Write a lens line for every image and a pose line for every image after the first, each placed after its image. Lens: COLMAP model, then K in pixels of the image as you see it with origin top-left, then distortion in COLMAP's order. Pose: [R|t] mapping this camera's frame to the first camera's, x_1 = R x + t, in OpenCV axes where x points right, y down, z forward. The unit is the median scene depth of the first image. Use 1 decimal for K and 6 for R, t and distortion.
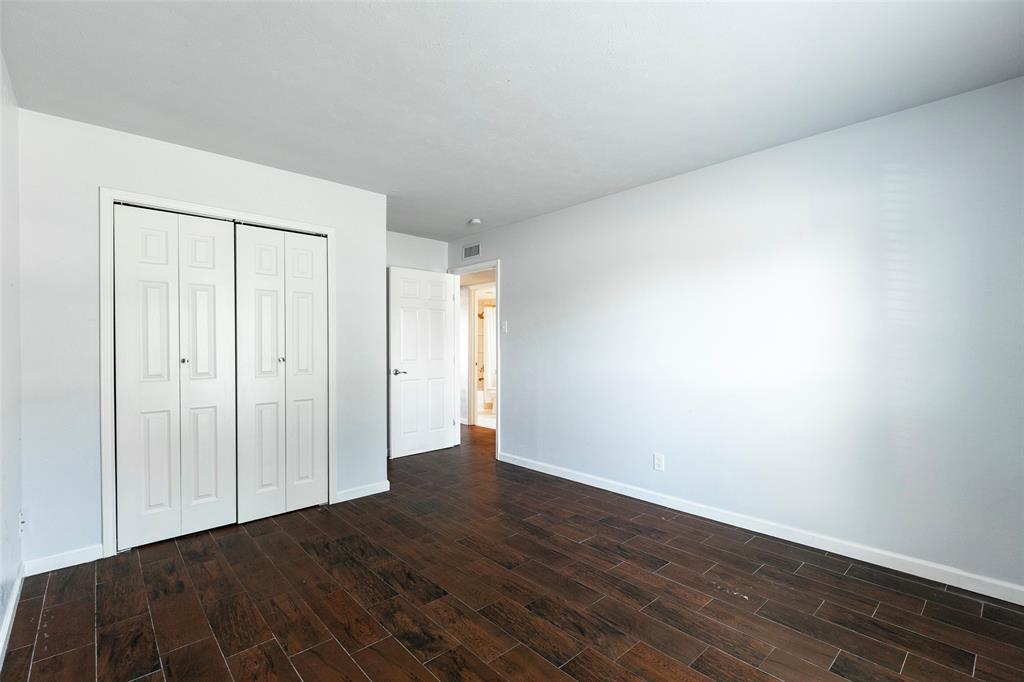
lens RADIAL K [[462.0, 0, 511.1], [0, 462.0, 343.0], [0, 0, 1]] dist [0.012783, -0.000685]
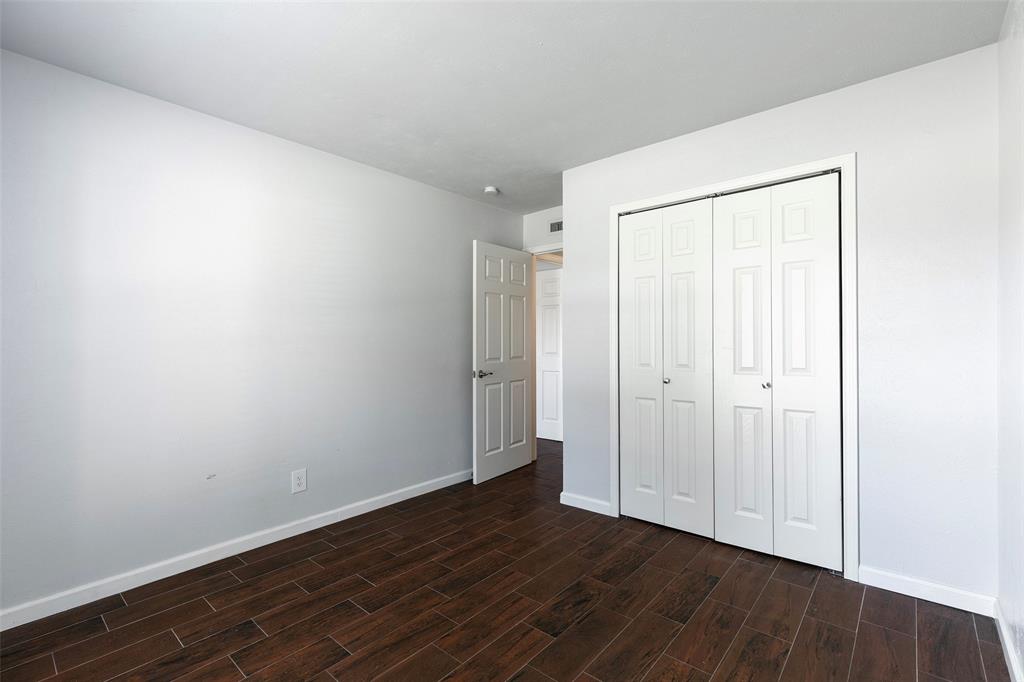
lens RADIAL K [[462.0, 0, 517.5], [0, 462.0, 336.4], [0, 0, 1]] dist [0.012783, -0.000685]
pose [[0.120585, -0.007174, -0.992677, 0.258718], [0.010534, 0.999927, -0.005947, 0.006985], [0.992647, -0.009740, 0.120651, 0.570564]]
